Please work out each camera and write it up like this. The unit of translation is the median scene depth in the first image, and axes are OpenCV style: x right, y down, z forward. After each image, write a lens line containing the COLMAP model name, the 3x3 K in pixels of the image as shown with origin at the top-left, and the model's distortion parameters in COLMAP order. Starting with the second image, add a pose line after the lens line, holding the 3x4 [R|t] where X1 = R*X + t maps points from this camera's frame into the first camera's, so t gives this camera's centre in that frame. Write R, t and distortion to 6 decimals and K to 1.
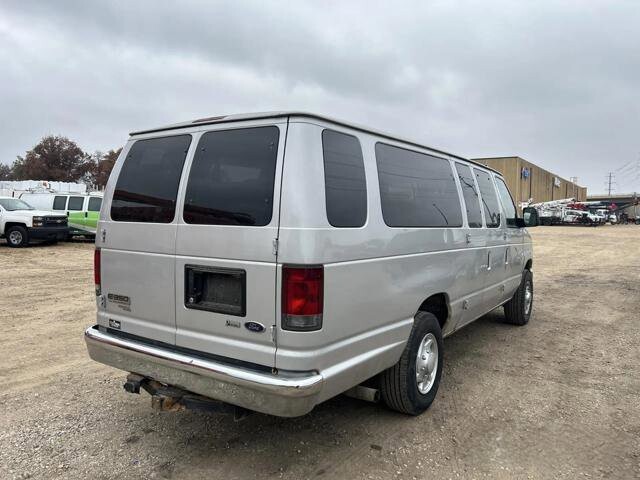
lens RADIAL K [[460.8, 0, 320.0], [0, 460.8, 240.0], [0, 0, 1]] dist [-0.001167, -0.004463]
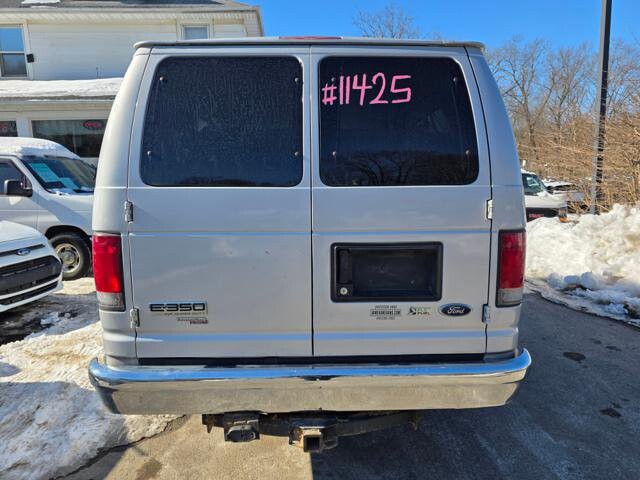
lens RADIAL K [[460.8, 0, 320.0], [0, 460.8, 240.0], [0, 0, 1]] dist [-0.001167, -0.004463]
pose [[0.829795, -0.097716, 0.549447, -0.686332], [0.044160, 0.992961, 0.109901, -0.031404], [-0.556319, -0.066931, 0.828269, 0.410075]]
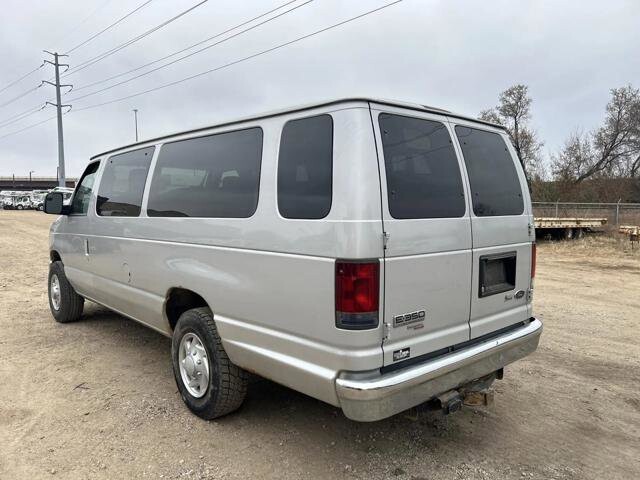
lens RADIAL K [[494.1, 0, 320.0], [0, 494.1, 240.0], [0, 0, 1]] dist [0.025980, 0.001075]
pose [[0.268463, -0.095964, 0.958498, -1.410668], [0.045614, 0.995176, 0.086860, -0.093623], [-0.962209, 0.020402, 0.271545, 1.020529]]
